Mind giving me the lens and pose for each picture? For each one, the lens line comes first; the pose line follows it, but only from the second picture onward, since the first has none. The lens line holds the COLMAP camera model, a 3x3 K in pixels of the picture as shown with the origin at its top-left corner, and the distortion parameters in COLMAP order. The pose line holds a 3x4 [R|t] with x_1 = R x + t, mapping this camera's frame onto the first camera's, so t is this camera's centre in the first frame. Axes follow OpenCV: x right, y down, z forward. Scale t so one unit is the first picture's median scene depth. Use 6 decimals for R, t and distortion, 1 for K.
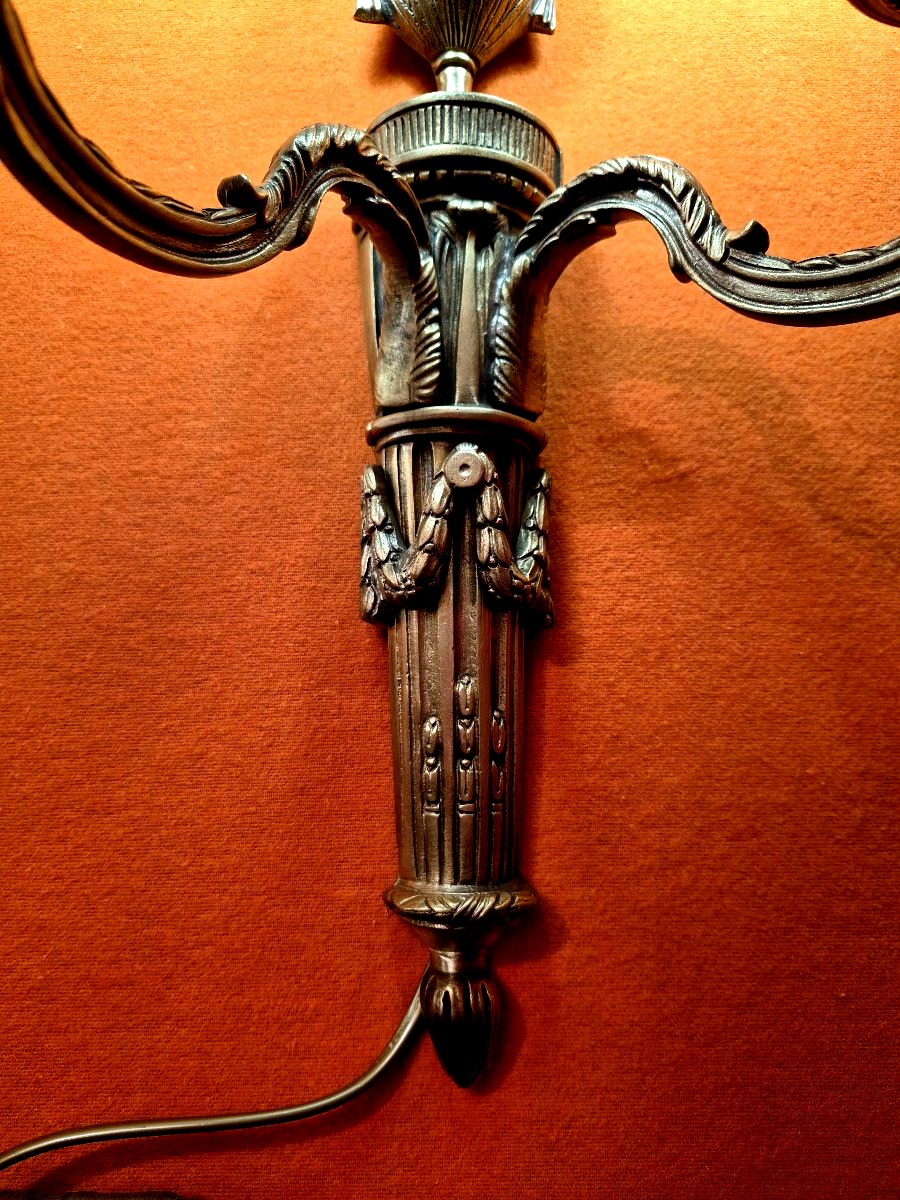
lens RADIAL K [[867.7, 0, 434.3], [0, 867.7, 592.1], [0, 0, 1]] dist [0.035329, -0.068667]
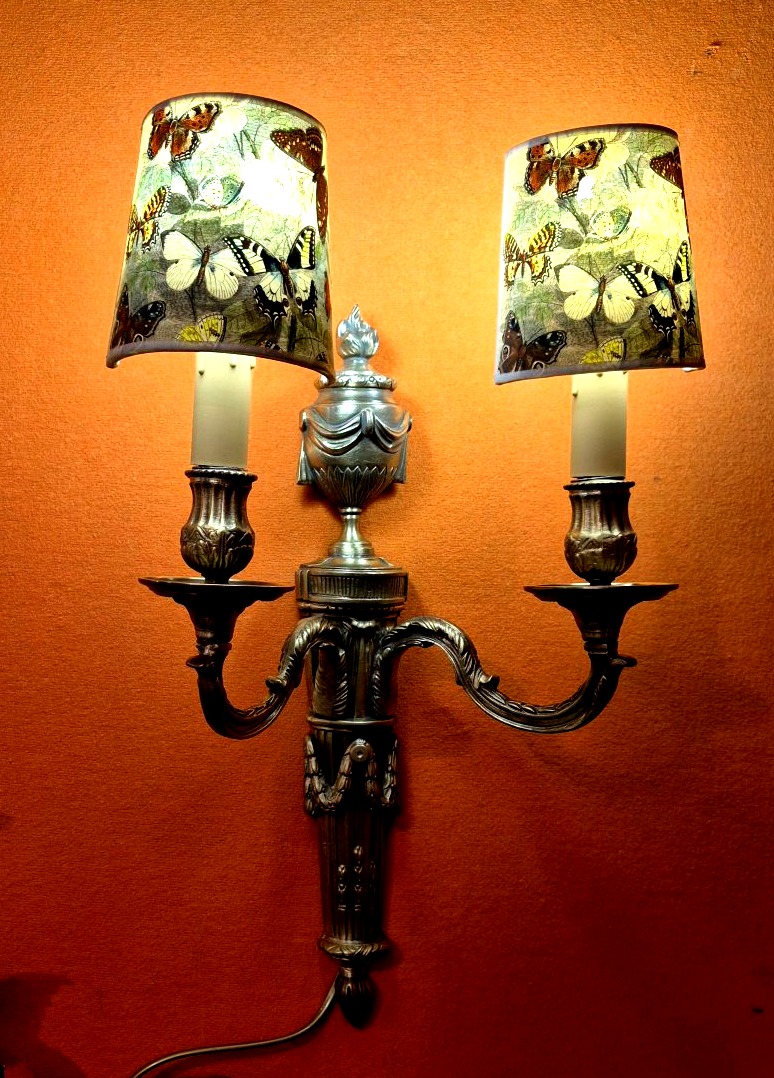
lens RADIAL K [[1195.1, 0, 279.7], [0, 1195.1, 606.7], [0, 0, 1]] dist [0.112424, 0.000000]
pose [[0.998474, -0.006157, 0.054881, -0.292489], [-0.003973, 0.983183, 0.182580, -0.947734], [-0.055082, -0.182520, 0.981658, -1.651596]]
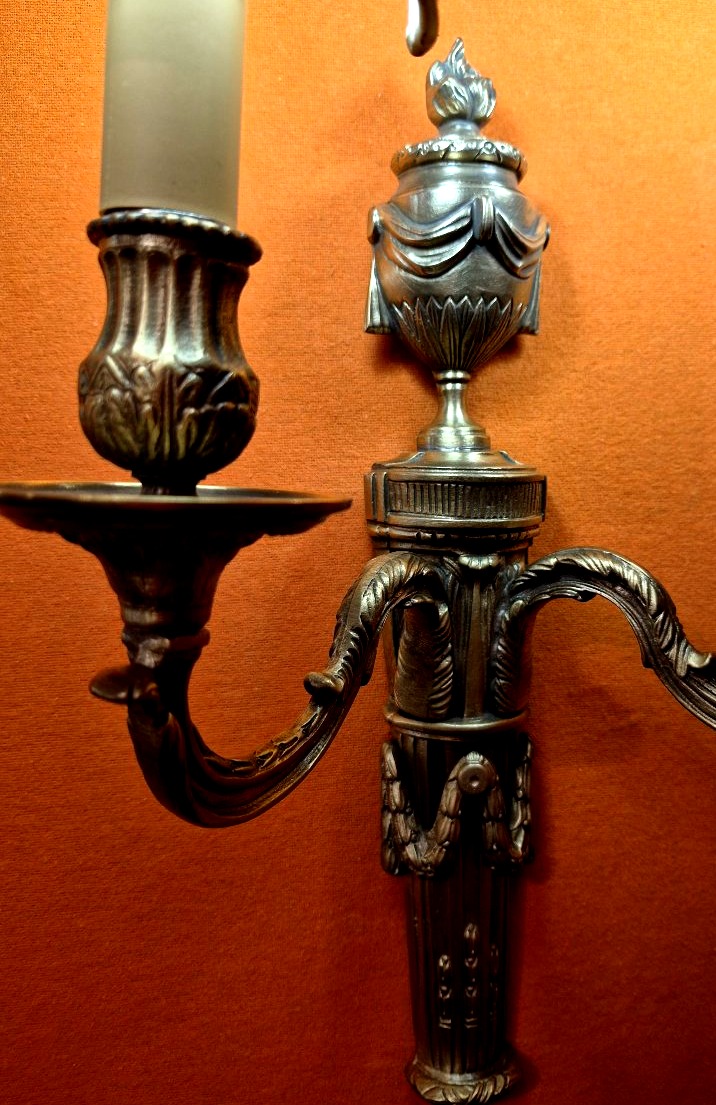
lens RADIAL K [[904.3, 0, 438.8], [0, 904.3, 496.0], [0, 0, 1]] dist [0.043359, -0.106217]
pose [[0.990816, -0.014284, 0.134461, -0.171820], [-0.007994, 0.986478, 0.163702, -0.704503], [-0.134981, -0.163273, 0.977303, -0.197017]]
